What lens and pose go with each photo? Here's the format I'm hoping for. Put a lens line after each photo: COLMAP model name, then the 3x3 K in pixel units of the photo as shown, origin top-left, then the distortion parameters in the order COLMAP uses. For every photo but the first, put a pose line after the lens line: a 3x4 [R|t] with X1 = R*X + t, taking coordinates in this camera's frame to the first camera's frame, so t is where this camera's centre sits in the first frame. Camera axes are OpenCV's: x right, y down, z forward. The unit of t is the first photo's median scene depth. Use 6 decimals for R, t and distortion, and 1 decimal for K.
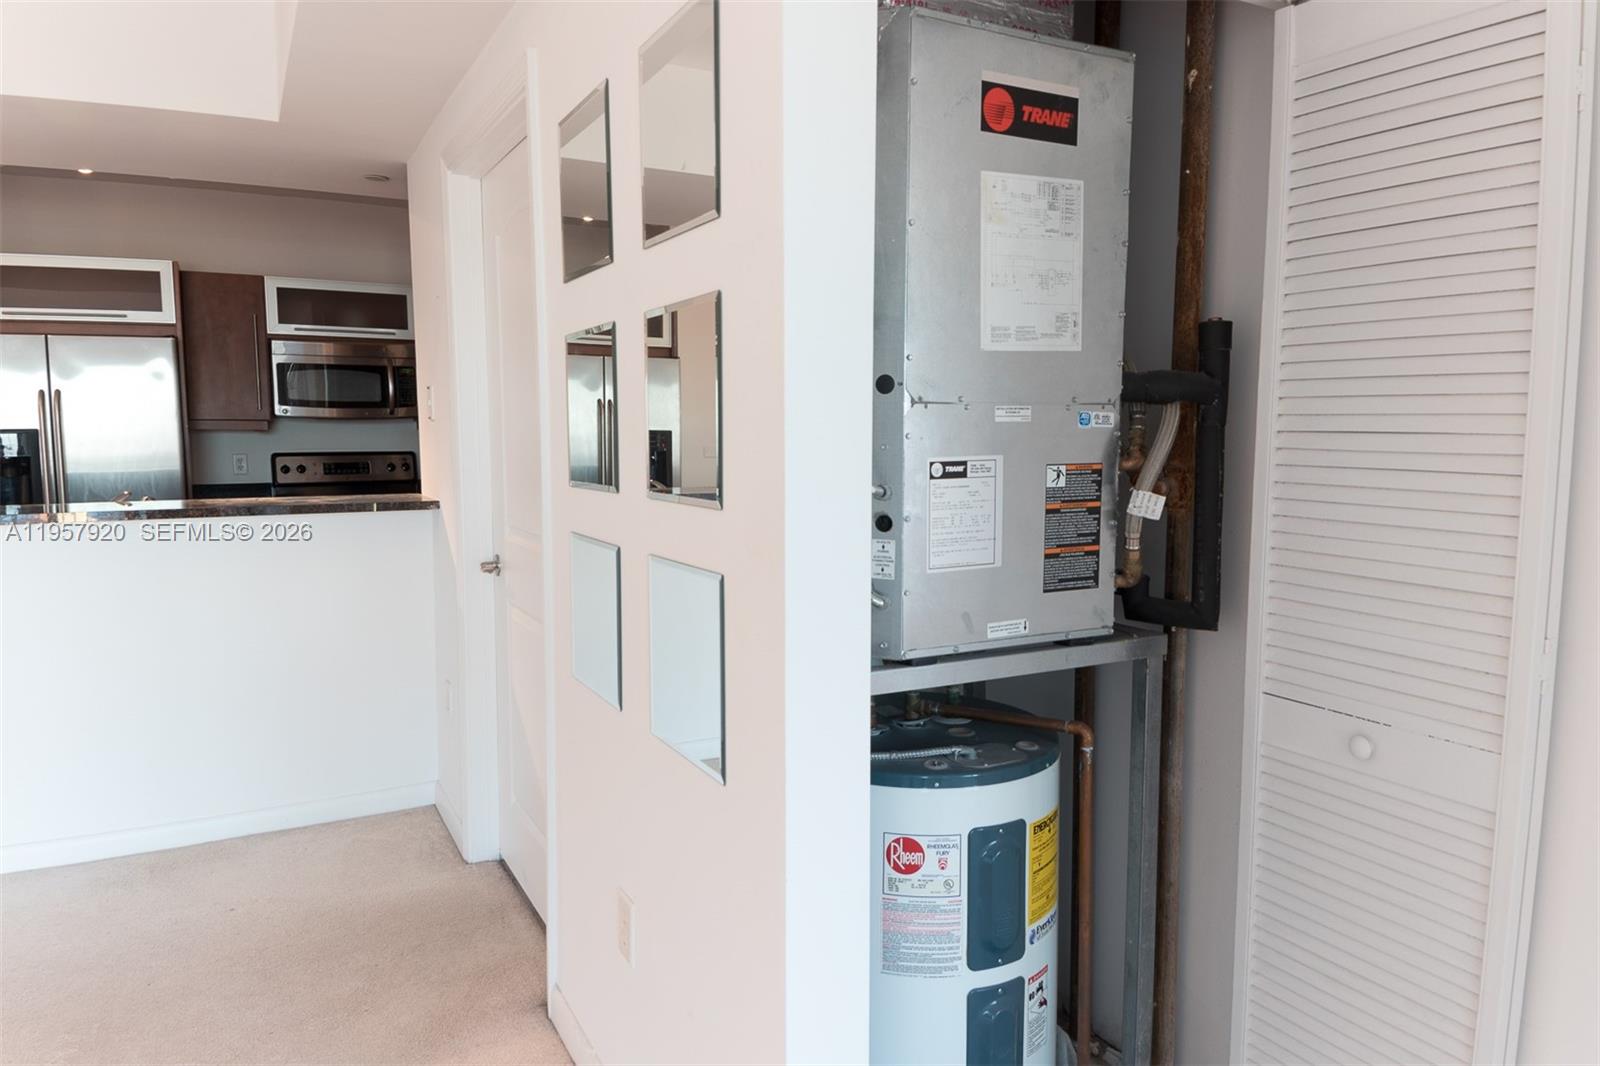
lens RADIAL K [[1050.5, 0, 799.7], [0, 1050.5, 530.6], [0, 0, 1]] dist [0.110848, -0.152453]
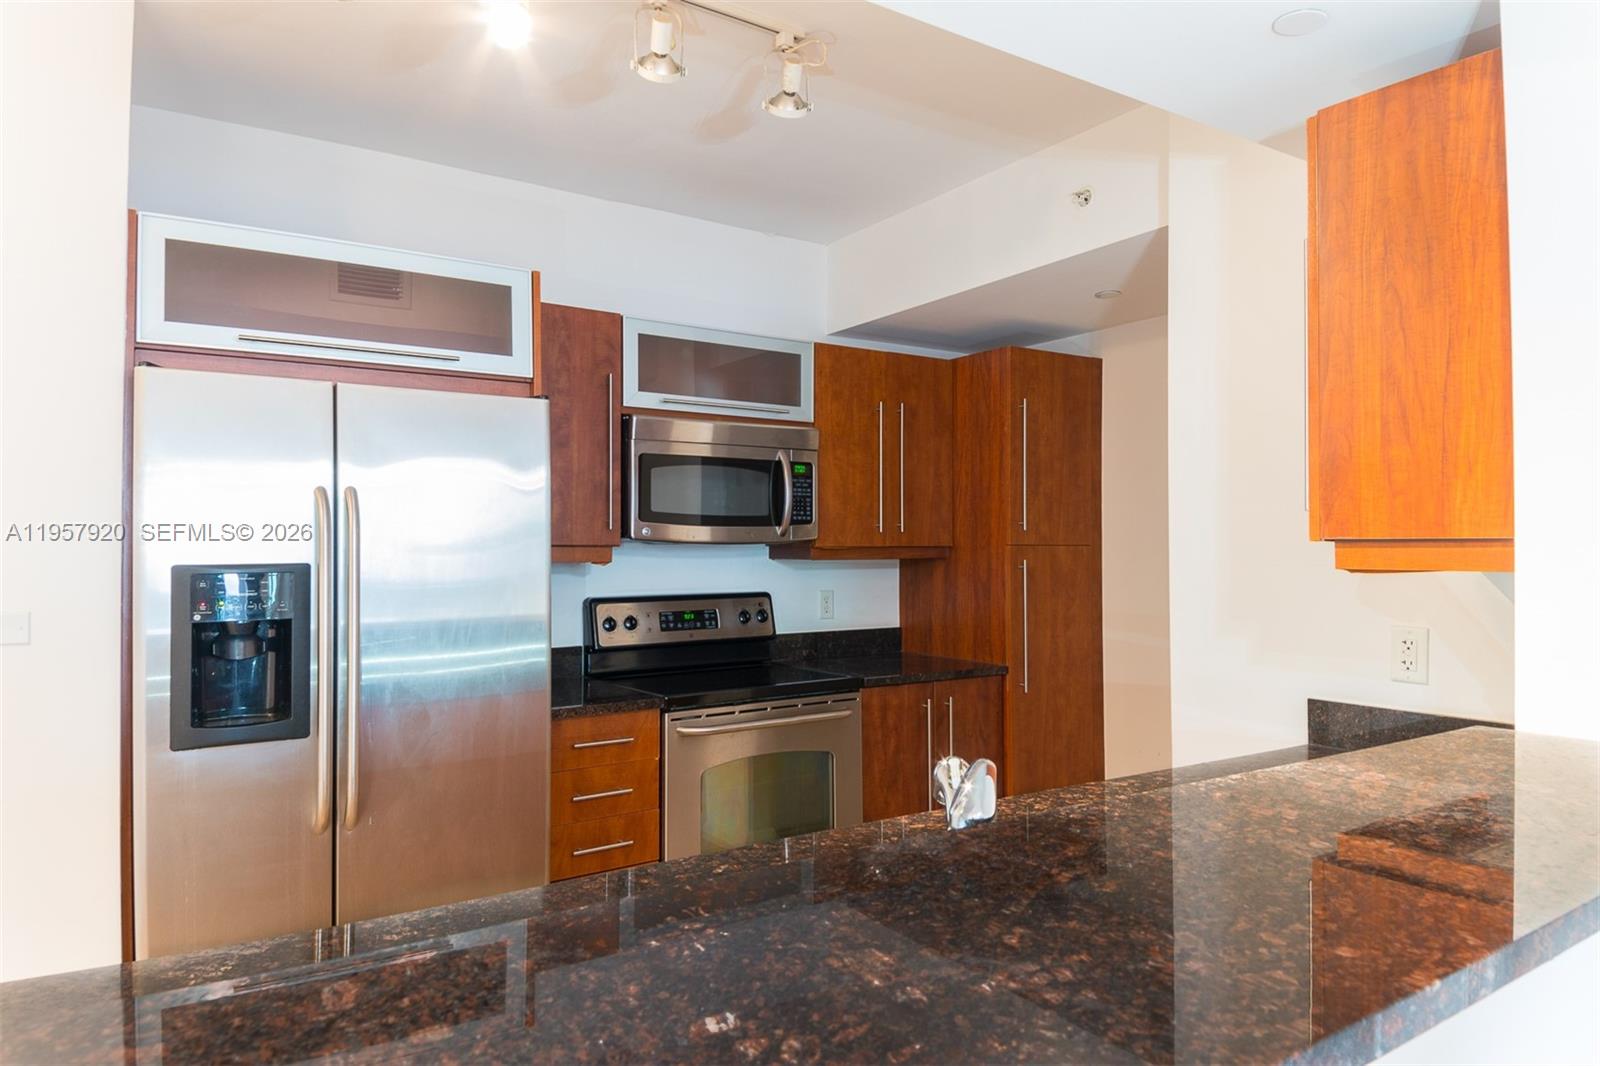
lens RADIAL K [[987.0, 0, 800.0], [0, 987.0, 533.0], [0, 0, 1]] dist [0.047116, -0.043676]
pose [[0.995901, 0.001657, 0.090431, -0.443745], [0.008802, 0.993310, -0.115144, -0.044724], [-0.090017, 0.115468, 0.989224, 0.431867]]
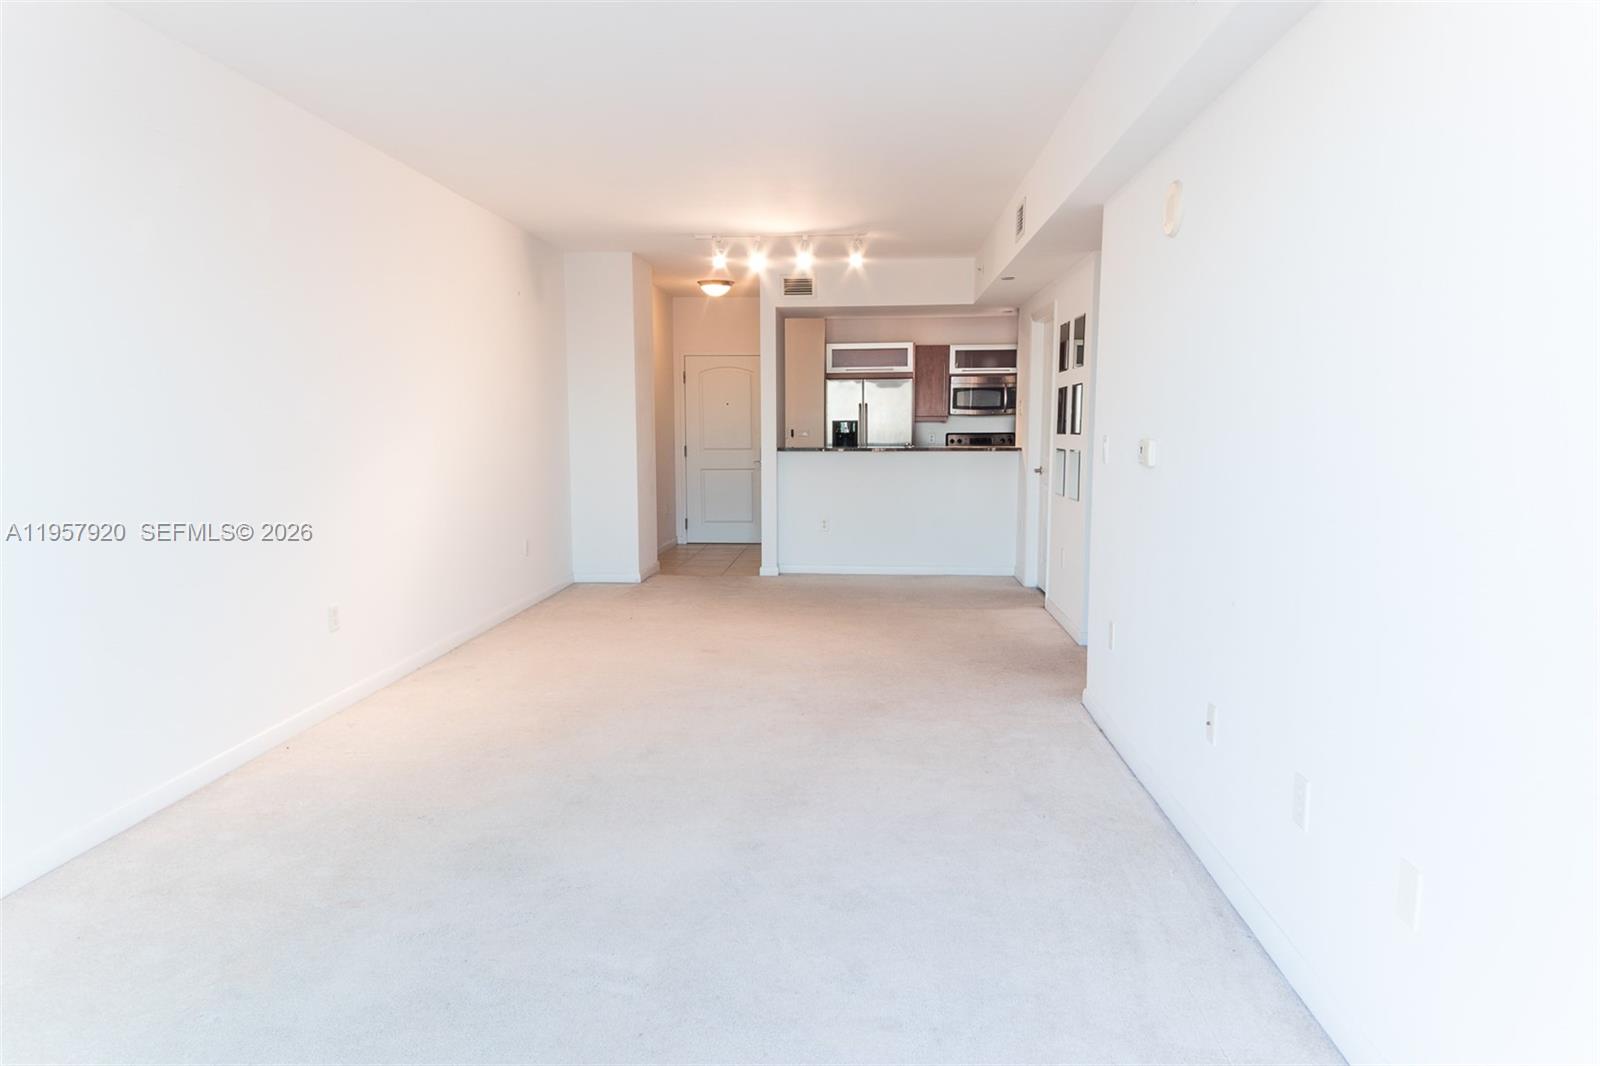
lens RADIAL K [[987.0, 0, 800.0], [0, 987.0, 533.0], [0, 0, 1]] dist [0.047116, -0.043676]
pose [[0.855515, 0.054202, -0.514933, 0.237146], [-0.047757, 0.998527, 0.025762, 0.081514], [0.515571, 0.002552, 0.856843, -0.738879]]
